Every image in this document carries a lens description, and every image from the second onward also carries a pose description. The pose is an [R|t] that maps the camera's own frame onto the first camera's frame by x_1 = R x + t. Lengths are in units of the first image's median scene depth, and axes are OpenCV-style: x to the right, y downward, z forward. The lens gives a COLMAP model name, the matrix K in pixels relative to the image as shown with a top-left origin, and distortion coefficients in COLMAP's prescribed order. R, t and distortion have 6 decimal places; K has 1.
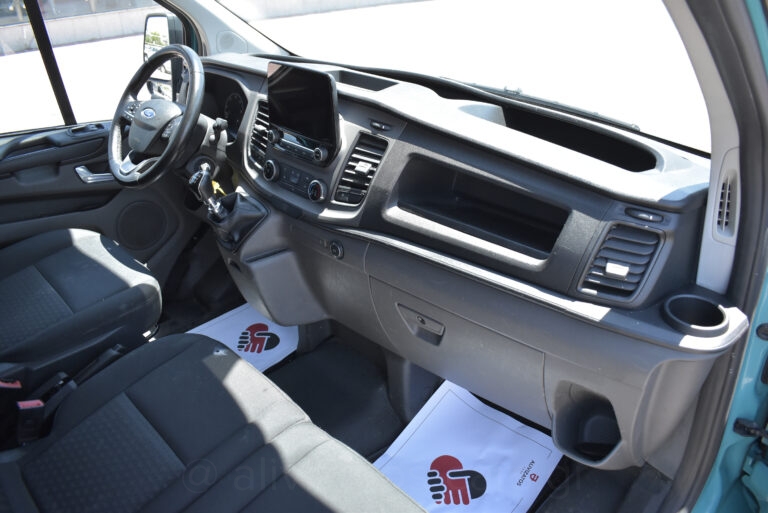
lens RADIAL K [[610.3, 0, 382.7], [0, 610.3, 258.1], [0, 0, 1]] dist [-0.090908, -0.015133]
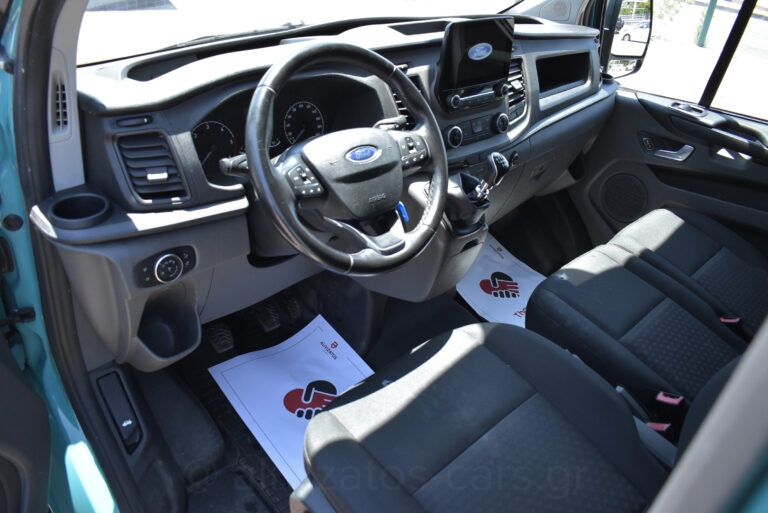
lens RADIAL K [[610.3, 0, 383.7], [0, 610.3, 258.2], [0, 0, 1]] dist [-0.090908, -0.015133]
pose [[-0.021069, -0.536335, 0.843742, -1.254925], [0.394463, 0.771006, 0.499949, -0.596914], [-0.918670, 0.343359, 0.195320, 1.121724]]
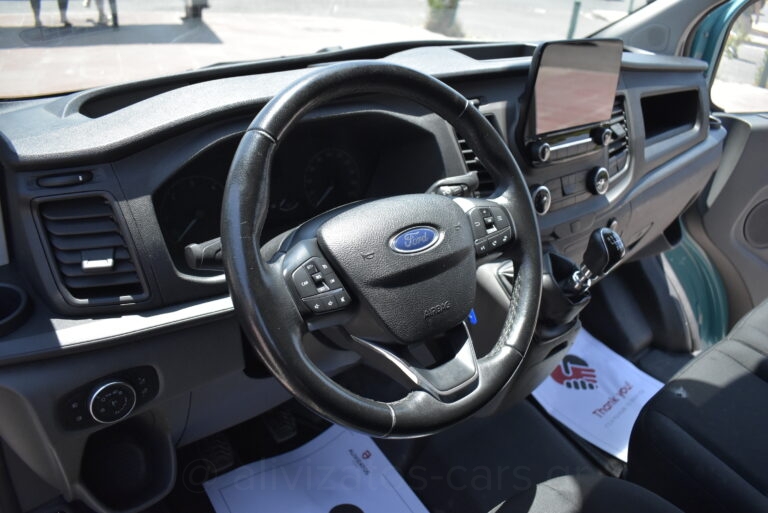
lens RADIAL K [[610.3, 0, 381.9], [0, 610.3, 256.3], [0, 0, 1]] dist [-0.090908, -0.015133]
pose [[0.055174, -0.482925, 0.873922, -0.951290], [0.401662, 0.812047, 0.423375, -0.524847], [-0.914124, 0.327662, 0.238776, 1.167095]]
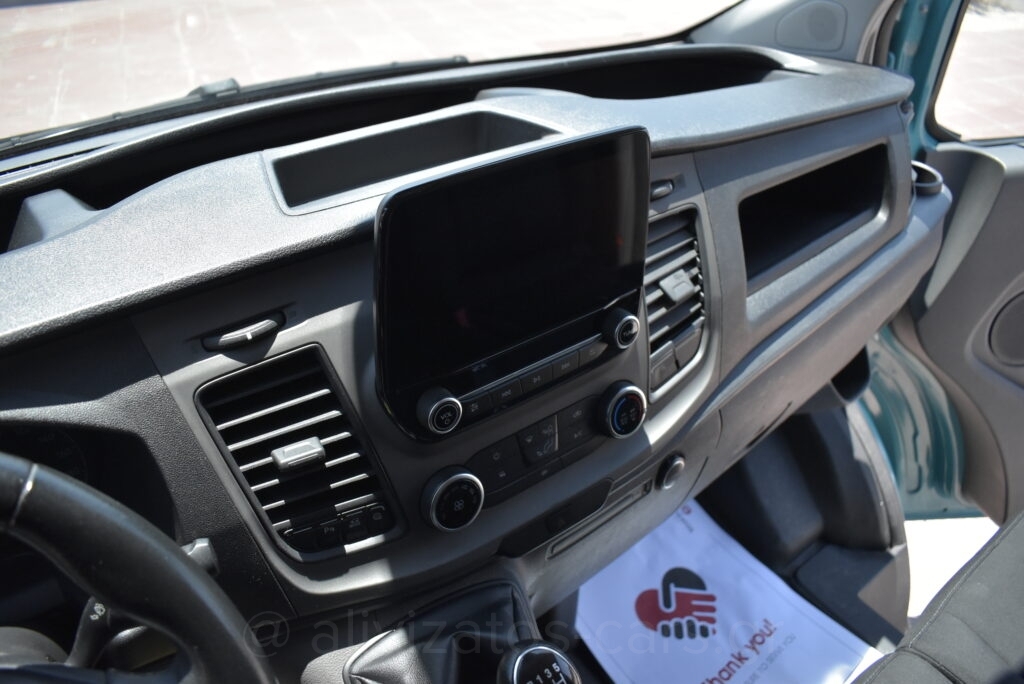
lens RADIAL K [[813.8, 0, 504.8], [0, 813.8, 344.9], [0, 0, 1]] dist [-0.090908, -0.015133]
pose [[0.076920, -0.577931, 0.812453, -0.557590], [0.441714, 0.750288, 0.491891, -0.467856], [-0.893852, 0.321035, 0.312992, 0.931567]]
